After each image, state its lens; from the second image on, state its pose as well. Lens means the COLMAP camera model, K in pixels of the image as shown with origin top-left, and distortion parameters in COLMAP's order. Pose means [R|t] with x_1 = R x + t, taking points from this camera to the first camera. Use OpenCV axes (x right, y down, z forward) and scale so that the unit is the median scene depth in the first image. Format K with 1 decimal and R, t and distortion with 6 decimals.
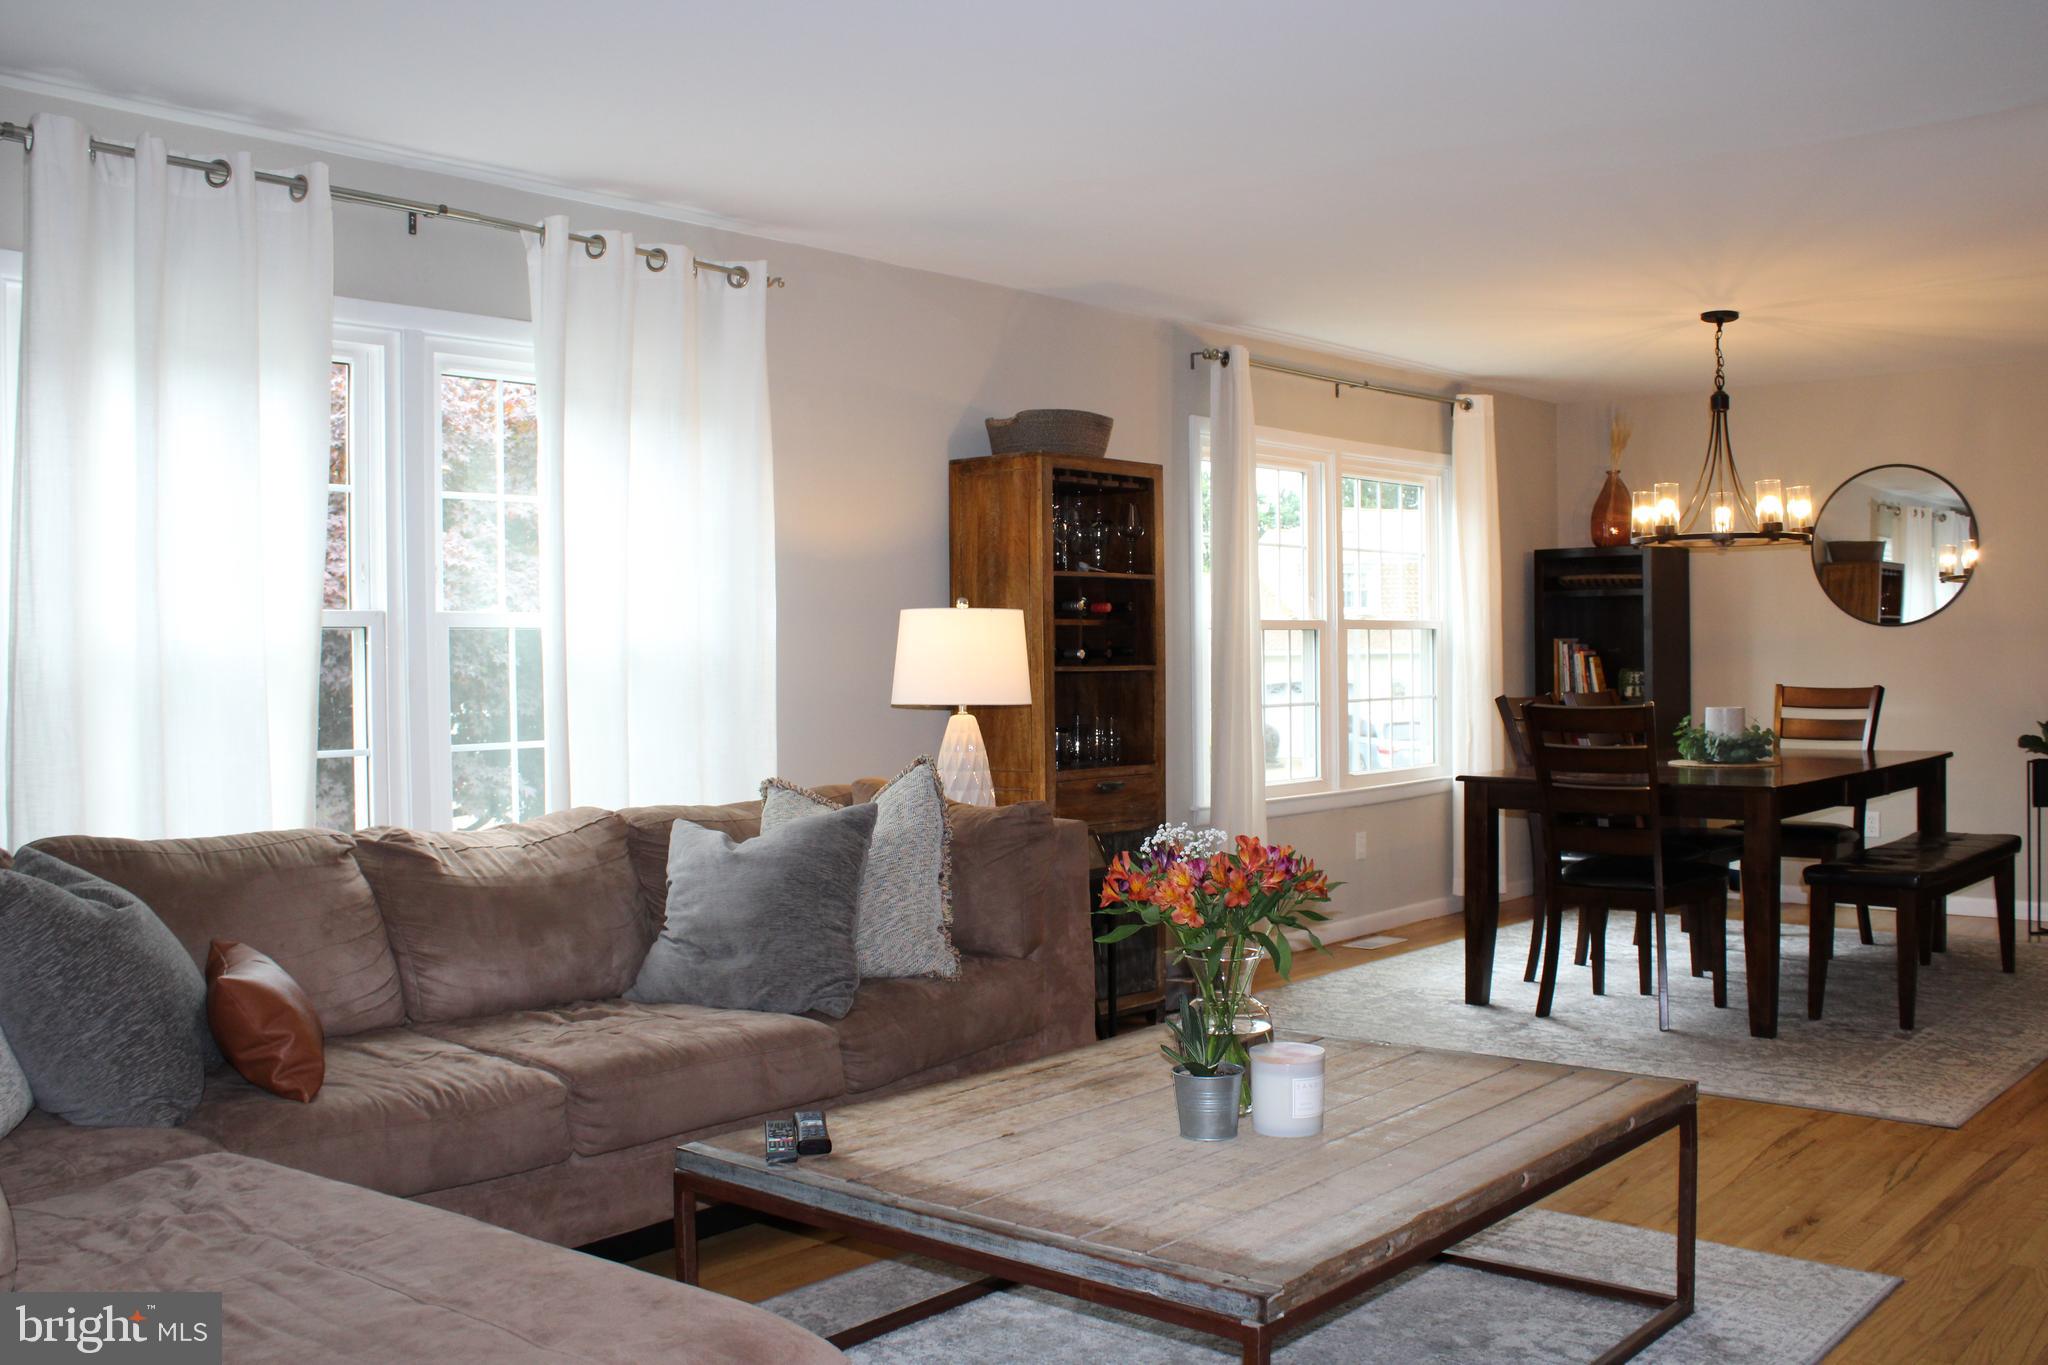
lens RADIAL K [[1909.8, 0, 1021.0], [0, 1909.8, 662.3], [0, 0, 1]] dist [-0.080122, 0.000000]
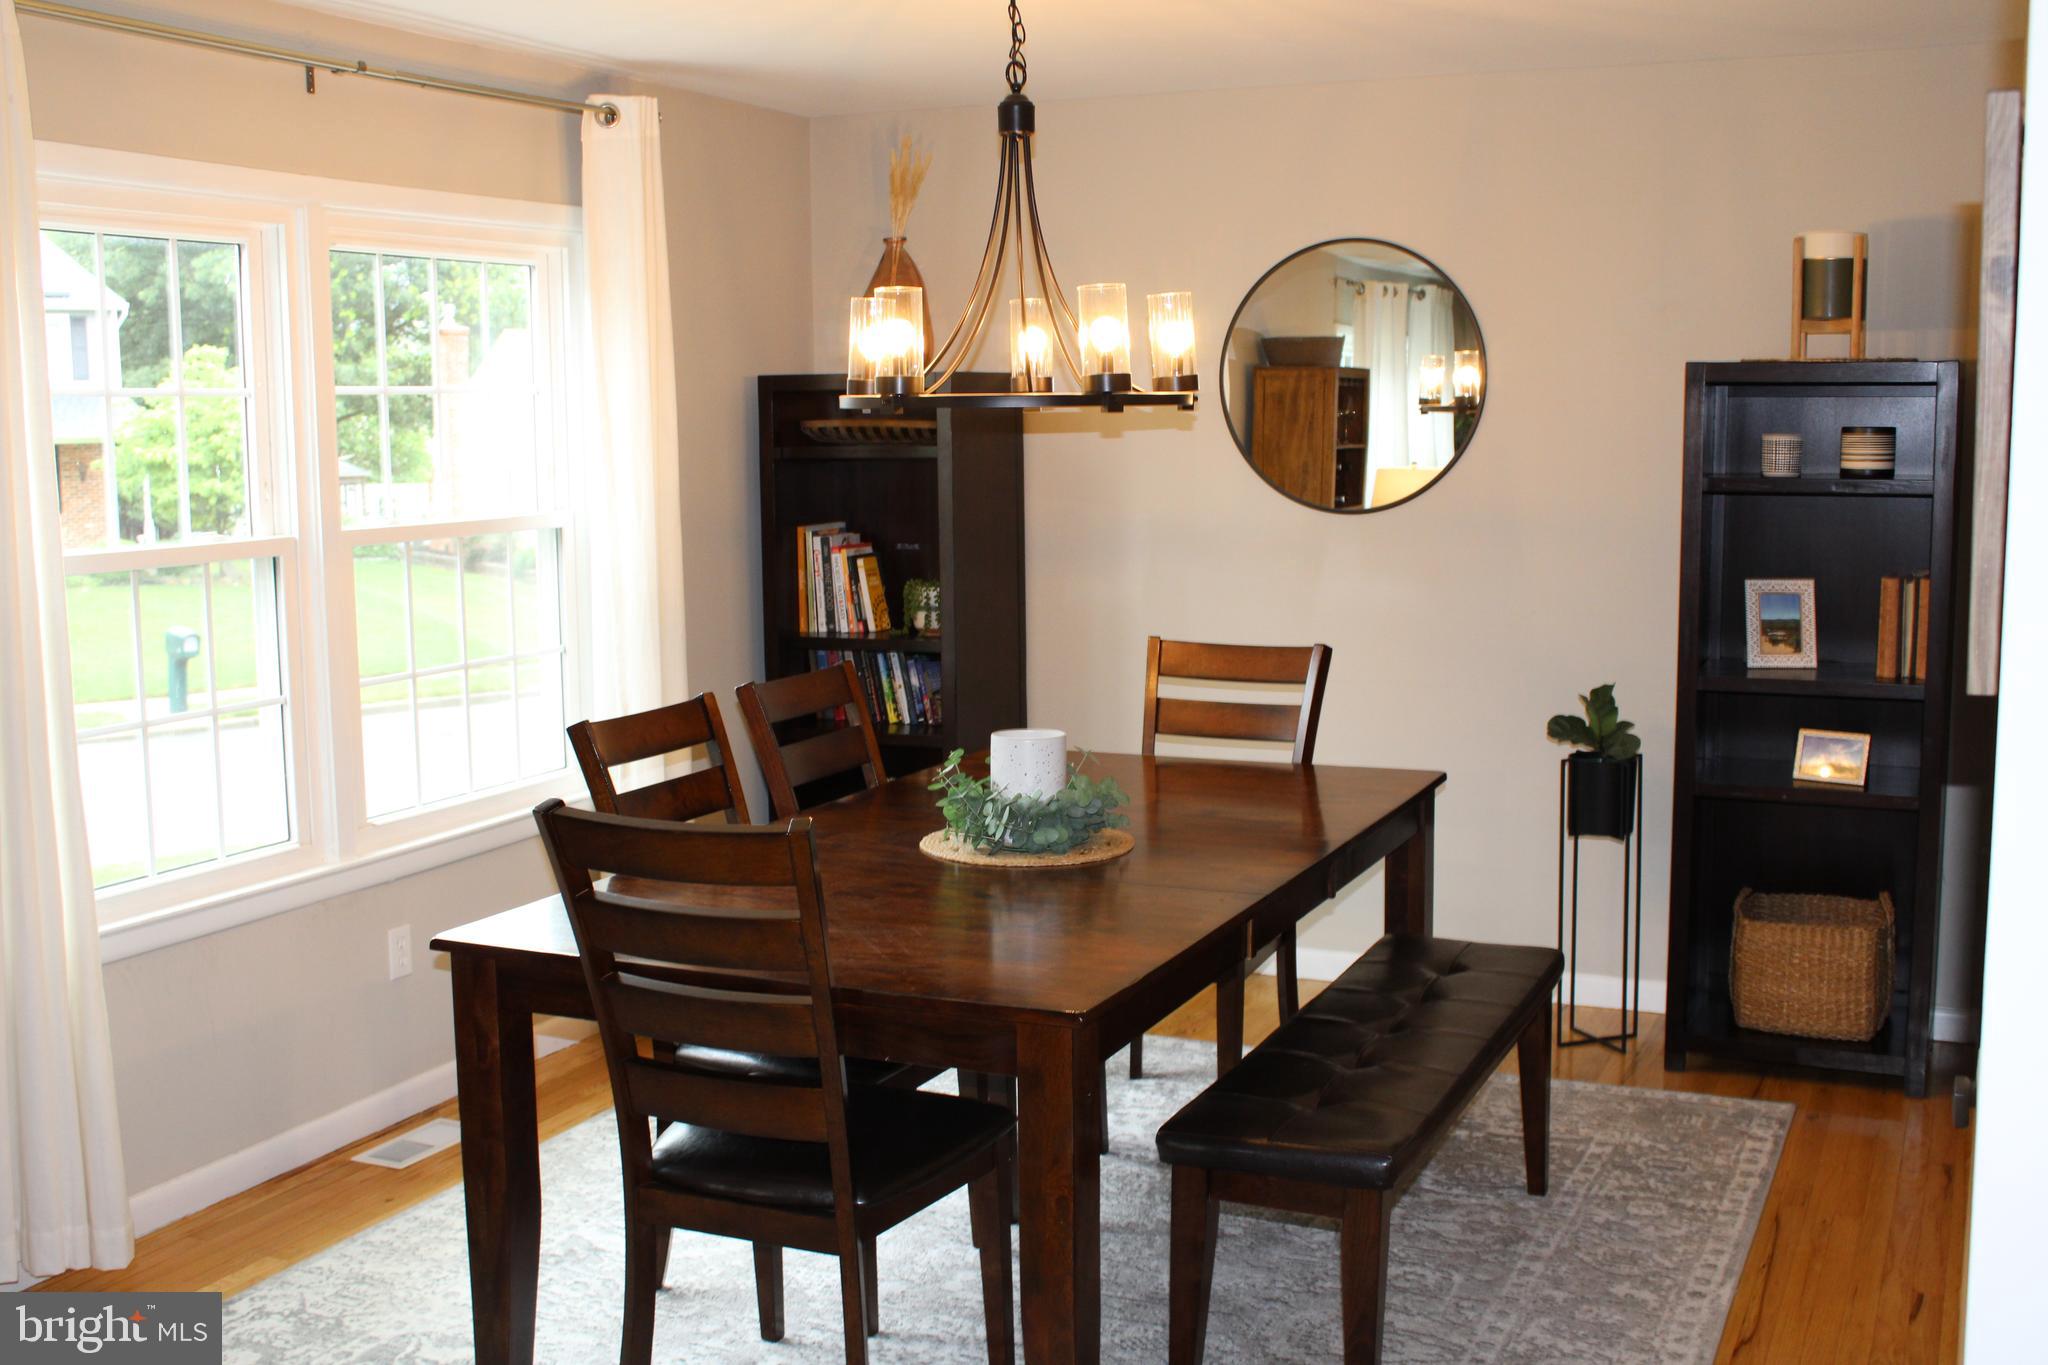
lens RADIAL K [[2246.2, 0, 1014.3], [0, 2246.2, 682.1], [0, 0, 1]] dist [-0.121137, 0.000000]
pose [[0.960055, -0.034213, 0.277712, 0.165088], [0.002307, 0.993431, 0.114411, -0.047406], [-0.279802, -0.109200, 0.953827, 0.350023]]
